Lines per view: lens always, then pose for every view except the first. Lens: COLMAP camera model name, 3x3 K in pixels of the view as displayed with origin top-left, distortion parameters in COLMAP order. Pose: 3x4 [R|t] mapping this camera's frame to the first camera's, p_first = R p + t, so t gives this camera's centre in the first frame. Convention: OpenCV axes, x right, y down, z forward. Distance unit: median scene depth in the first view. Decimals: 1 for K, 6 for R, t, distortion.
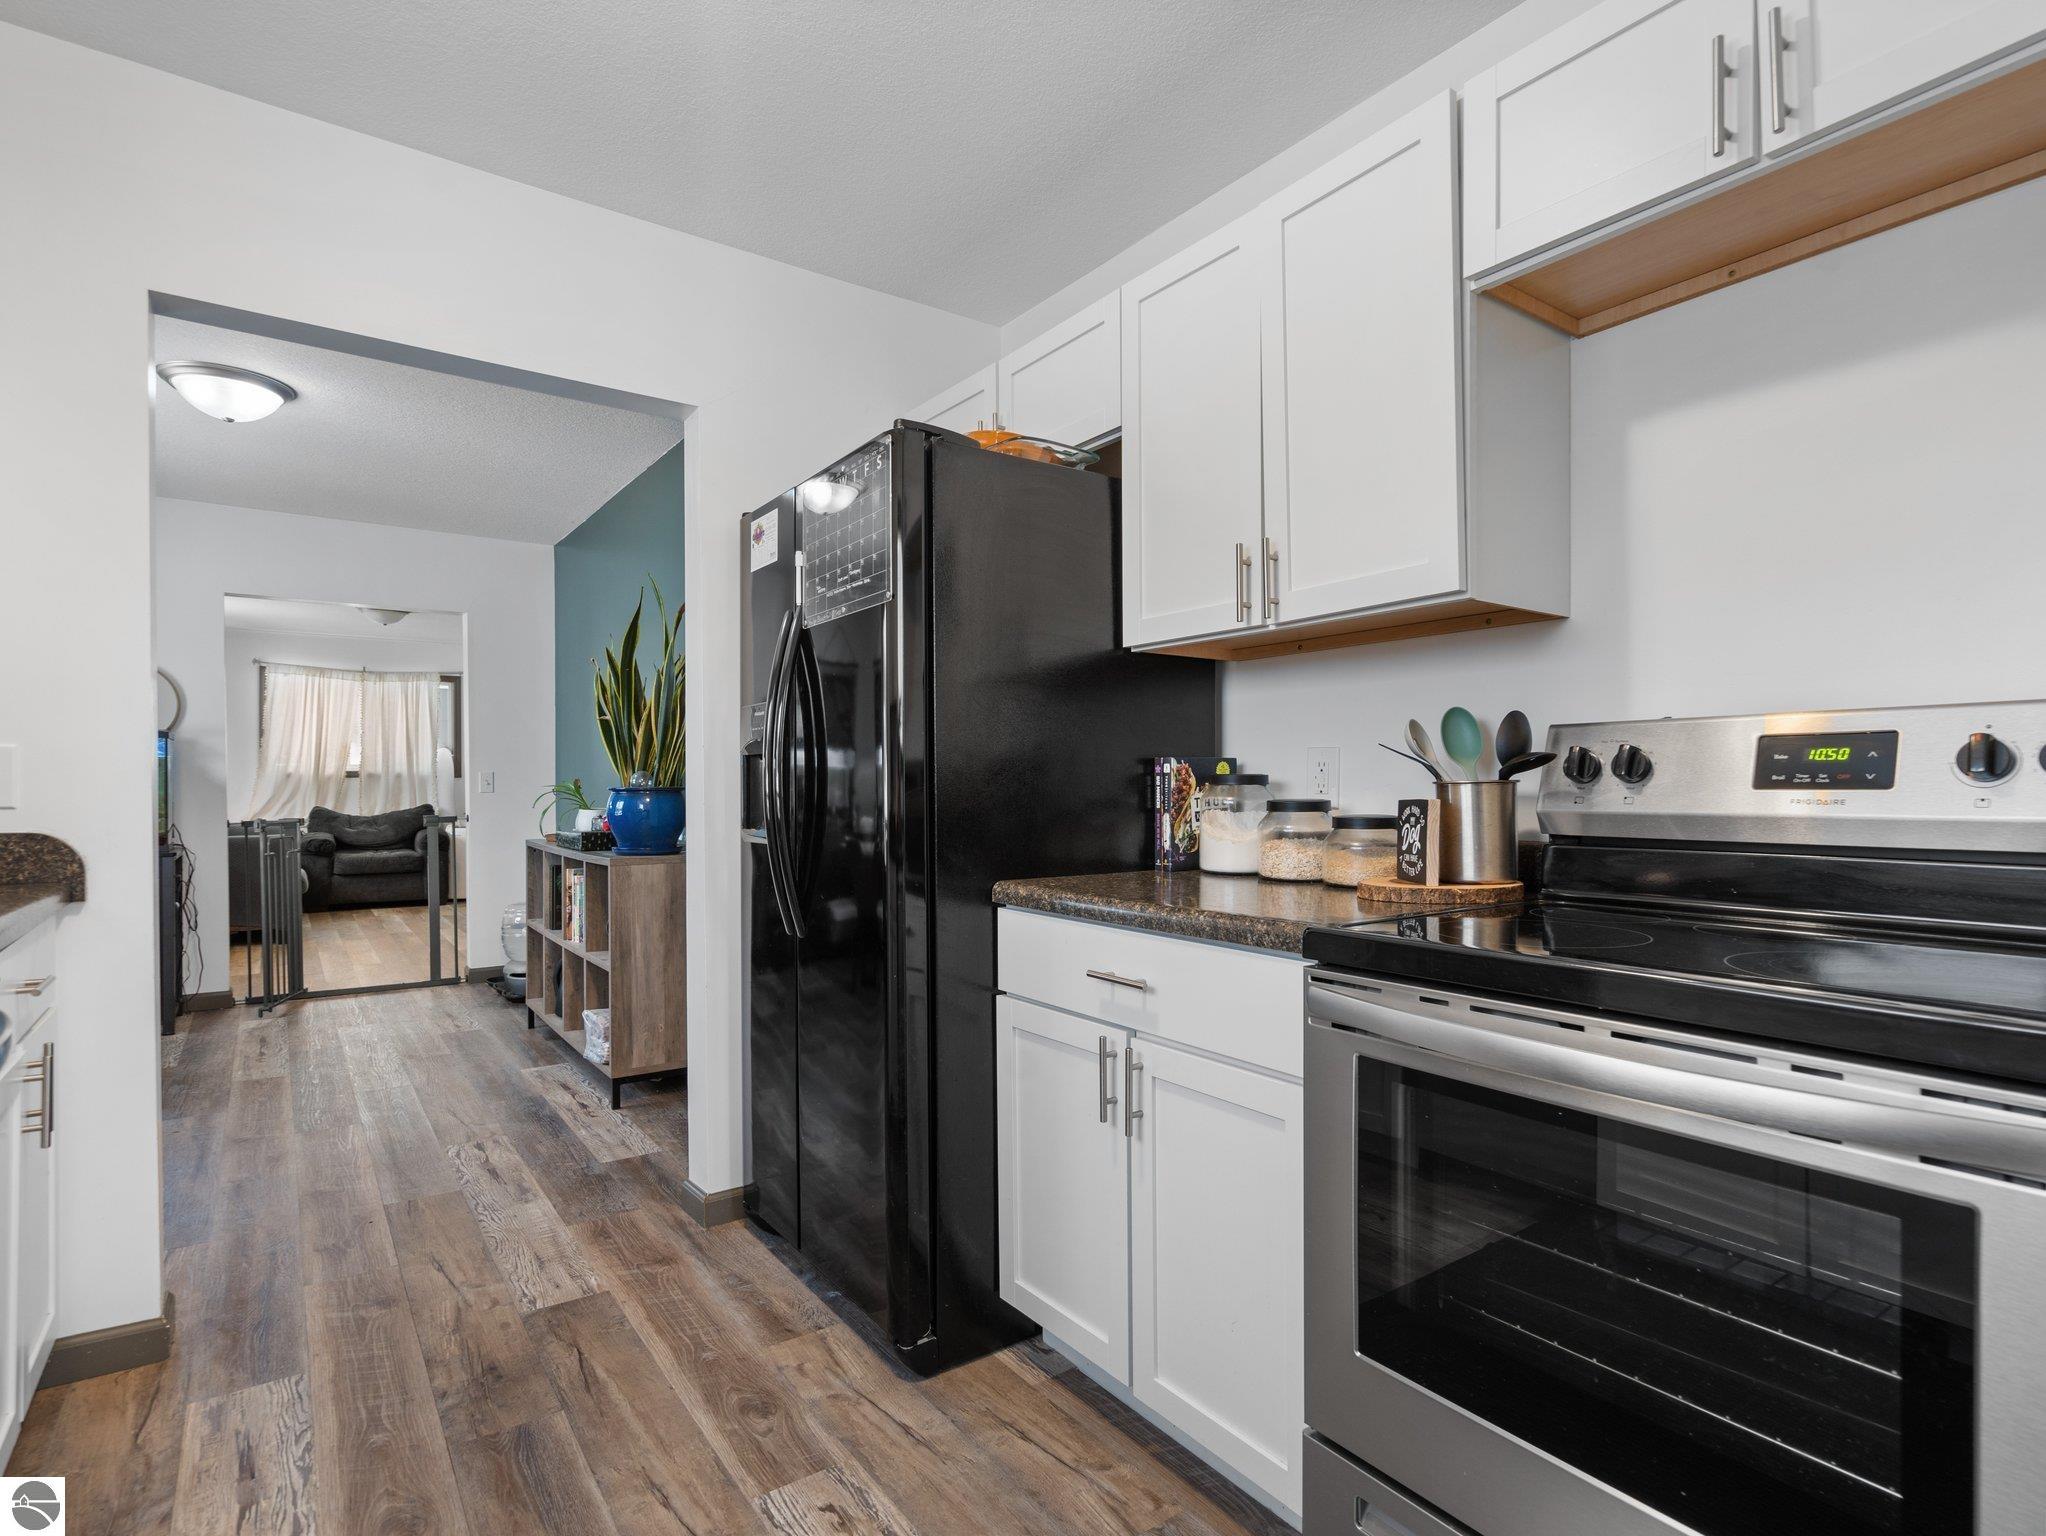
lens RADIAL K [[1049.4, 0, 1027.6], [0, 1049.4, 784.6], [0, 0, 1]] dist [-0.017230, 0.002663]
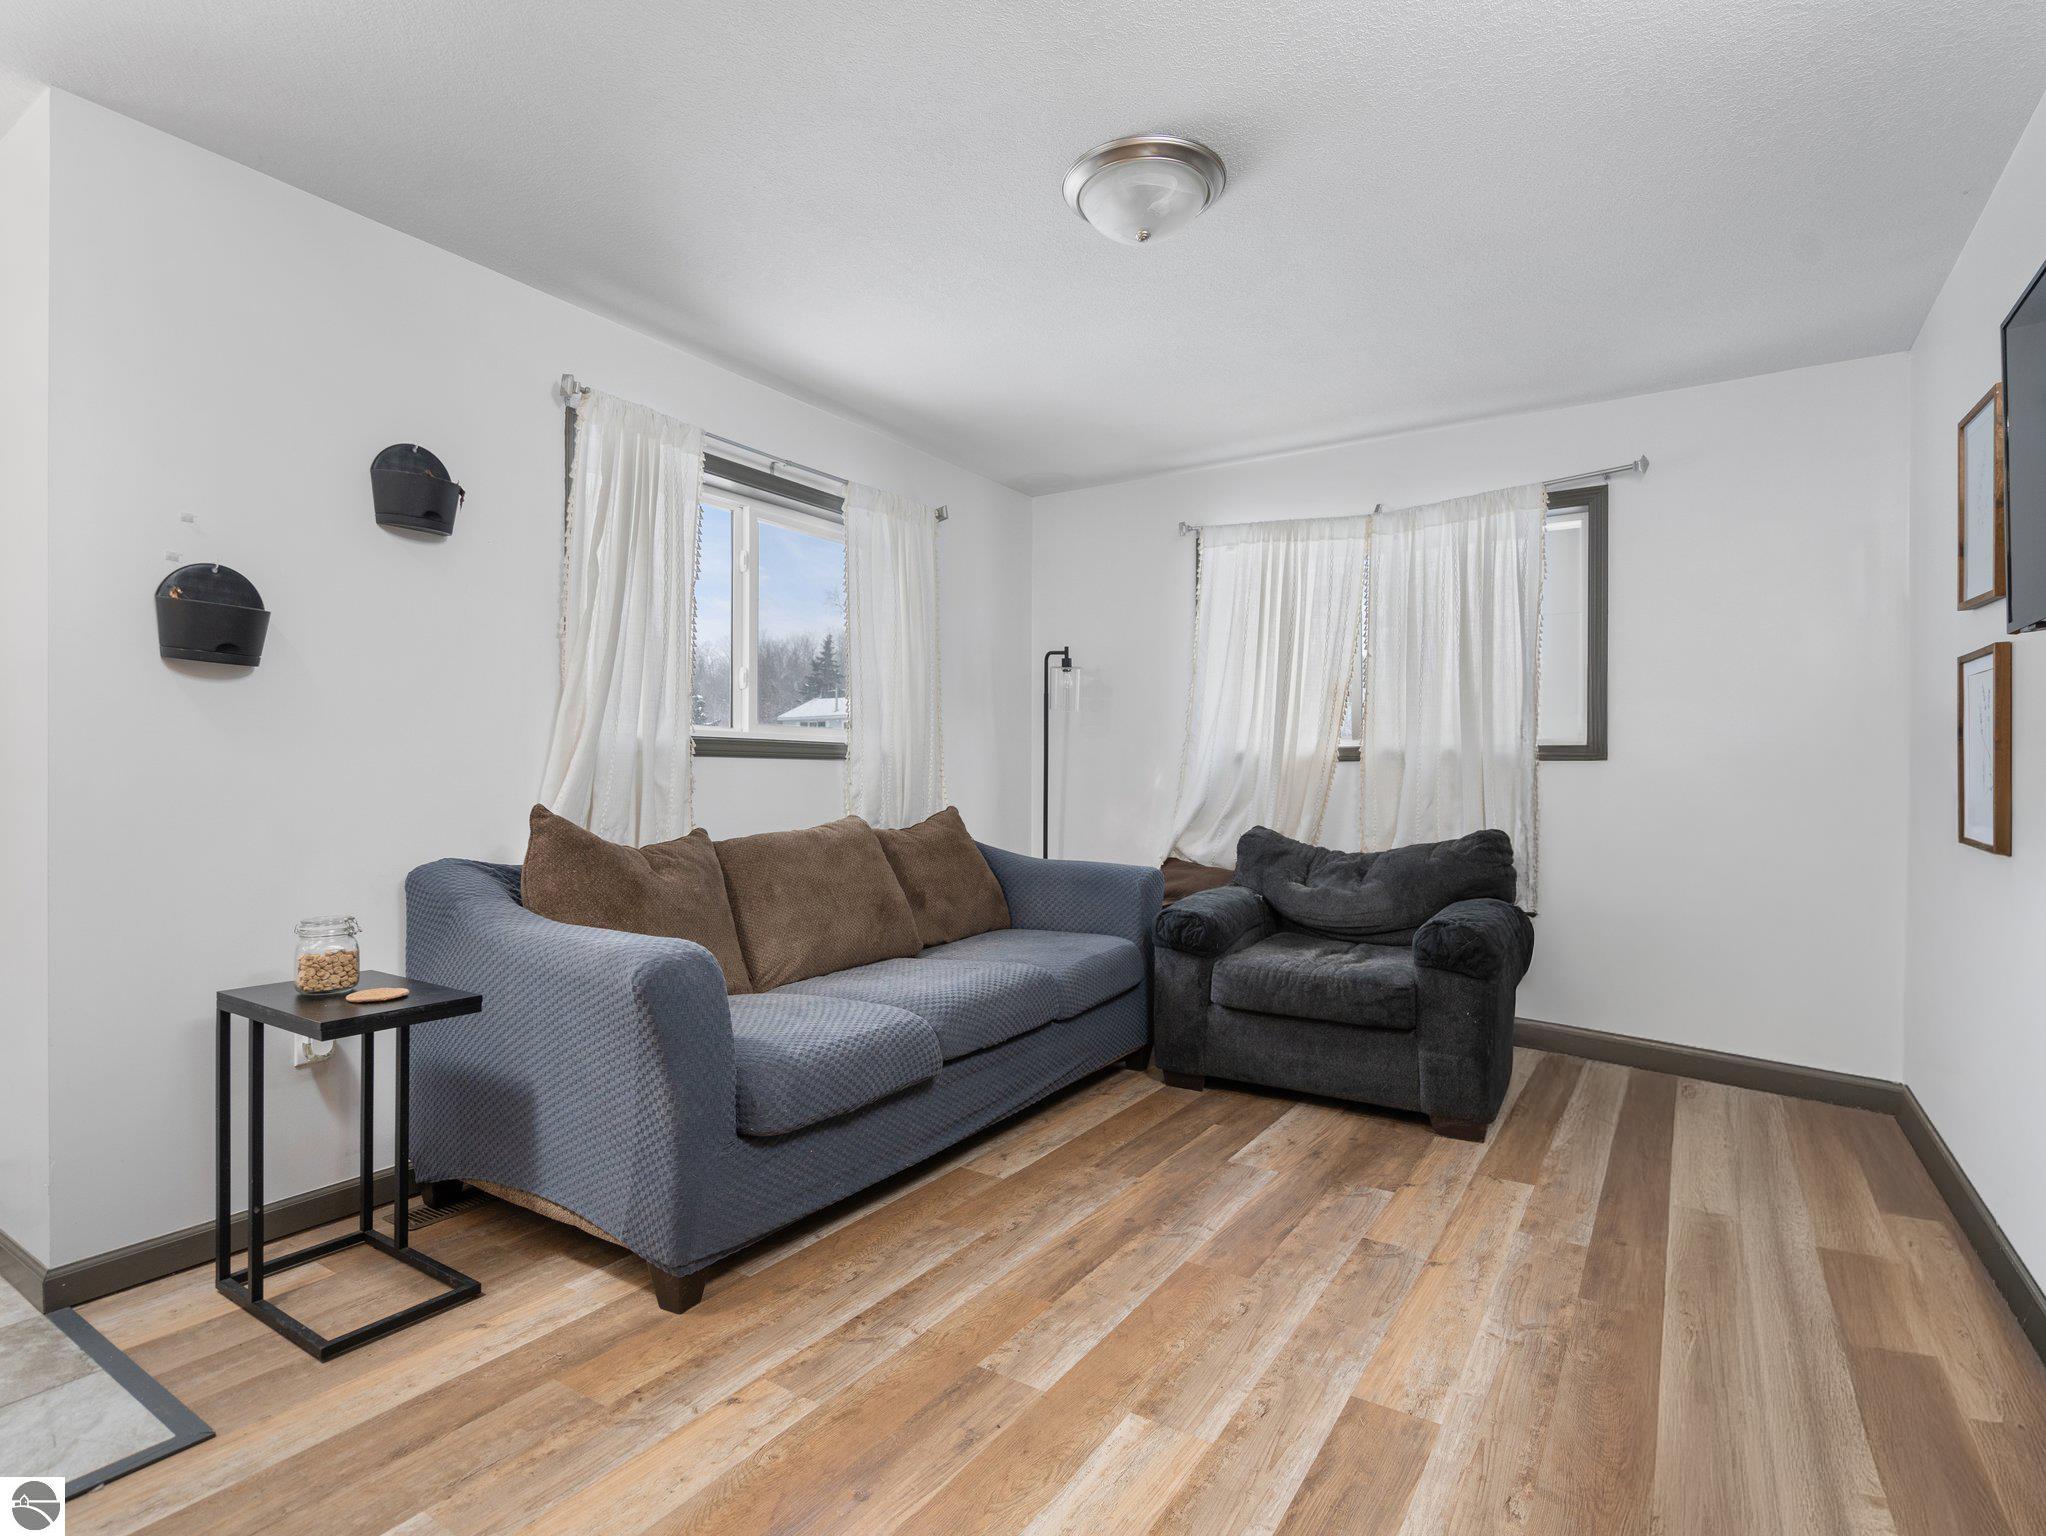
lens RADIAL K [[1049.4, 0, 1030.1], [0, 1049.4, 774.8], [0, 0, 1]] dist [-0.017230, 0.002663]
pose [[0.362806, 0.008447, -0.931827, -0.505914], [-0.006794, 0.999956, 0.006420, -0.005706], [0.931840, 0.004001, 0.362847, 1.258998]]
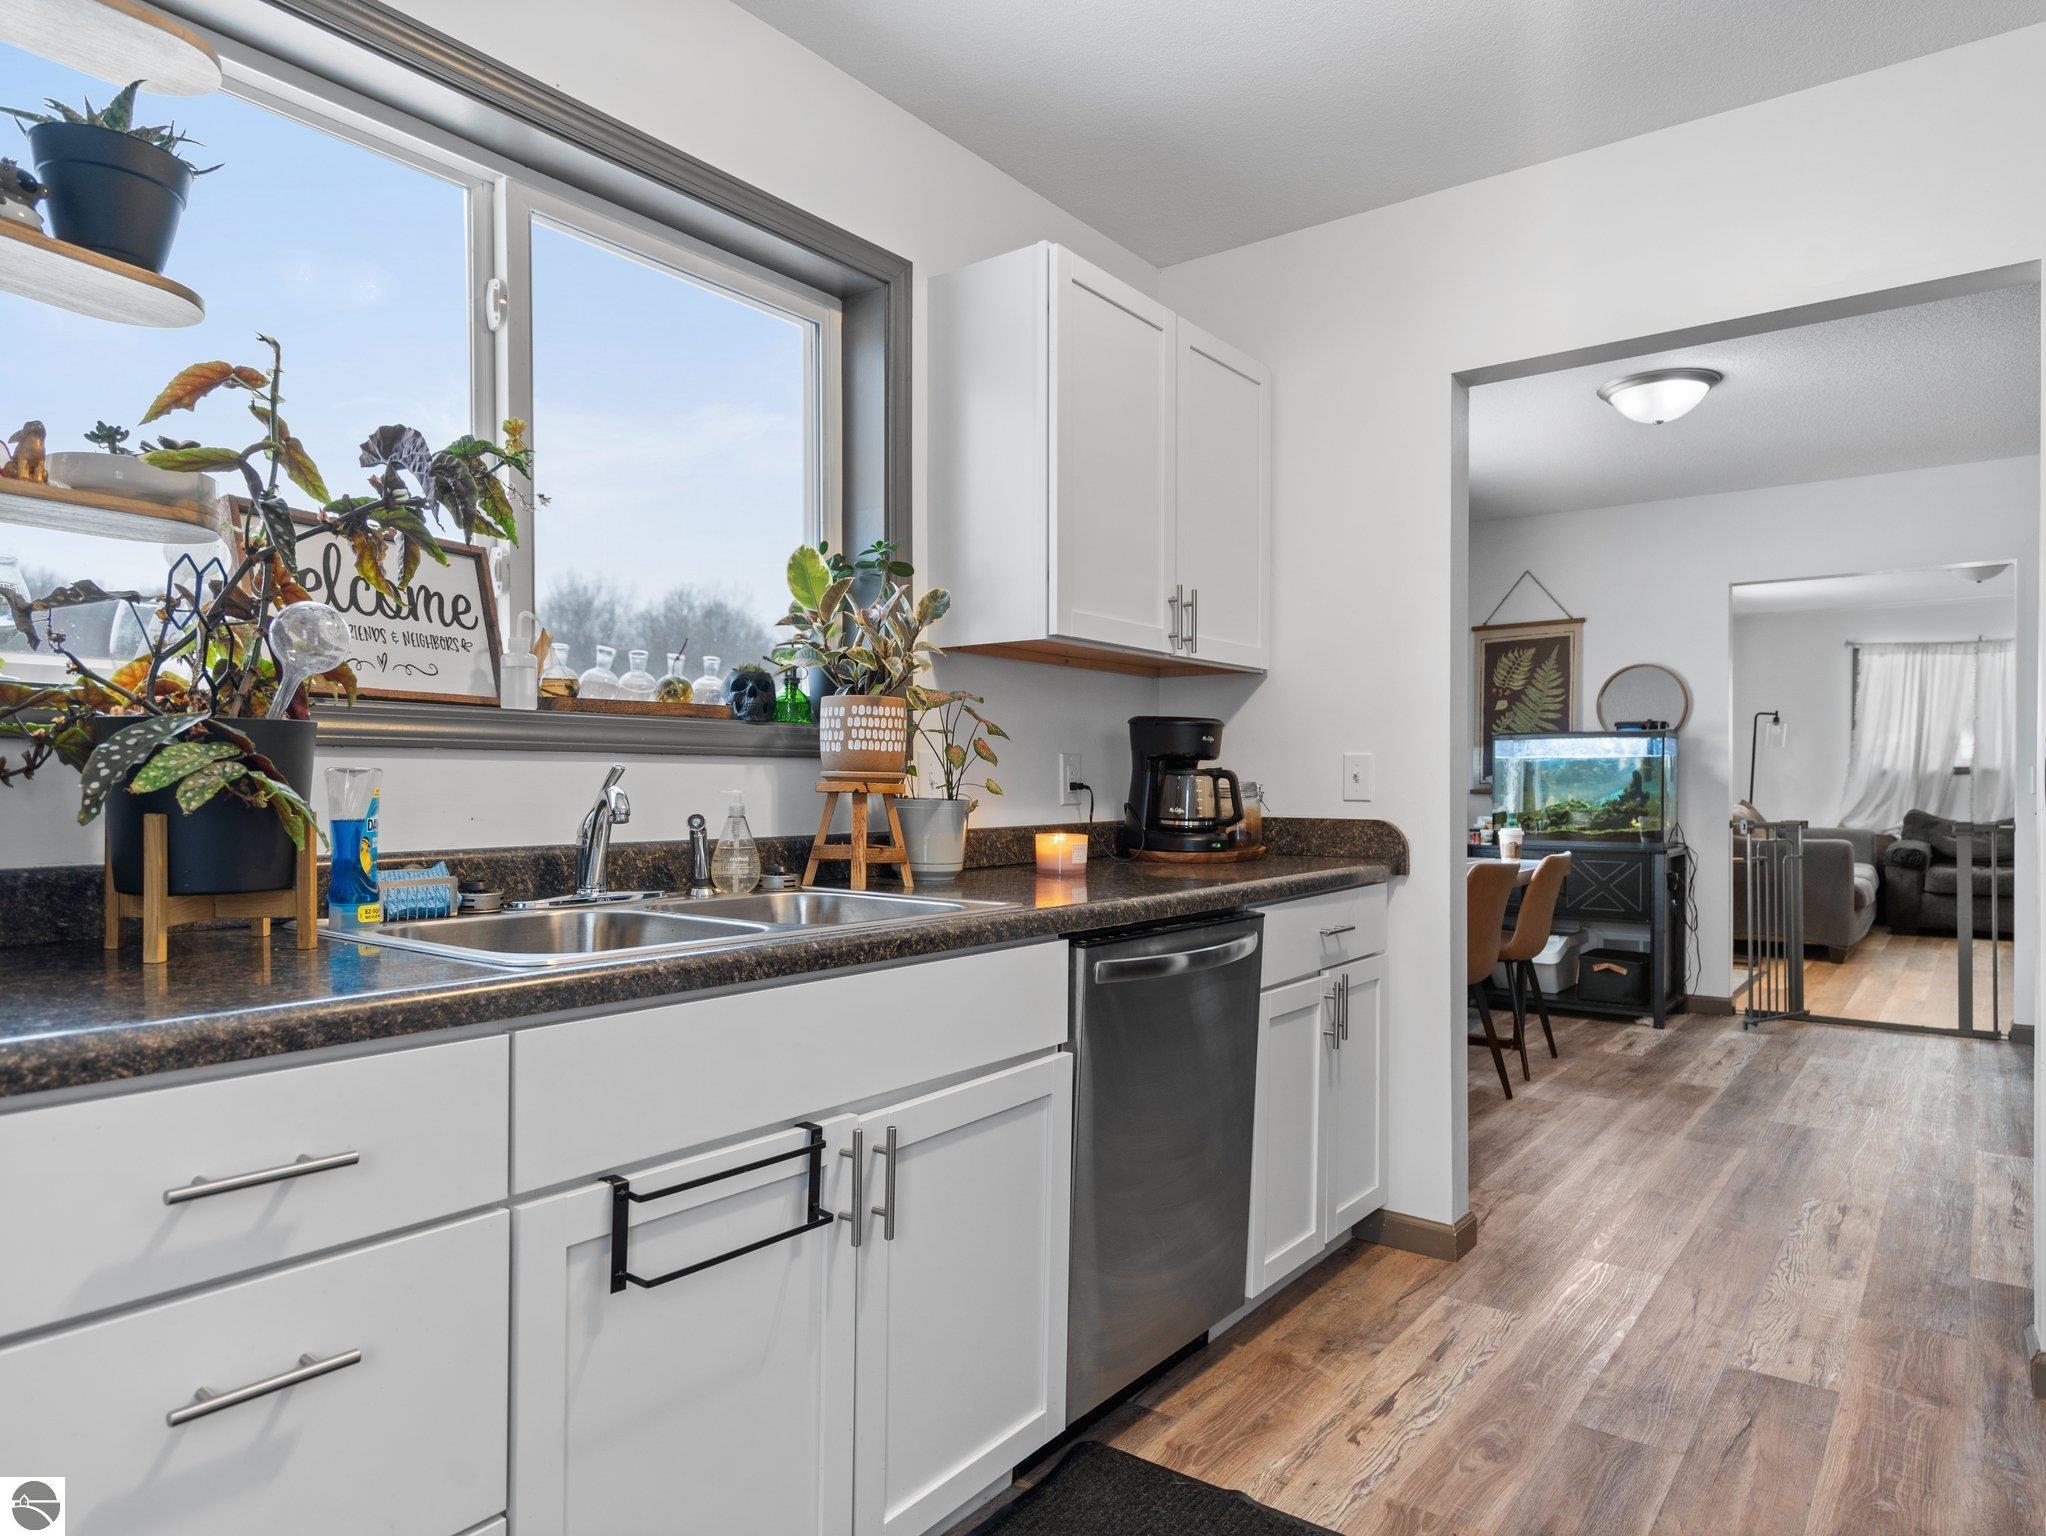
lens RADIAL K [[1269.2, 0, 1024.4], [0, 1269.2, 805.9], [0, 0, 1]] dist [-0.001995, -0.002784]
pose [[0.289221, 0.020373, -0.957046, 0.147264], [-0.002630, 0.999787, 0.020488, -0.001731], [0.957259, -0.003409, 0.289213, 0.032387]]
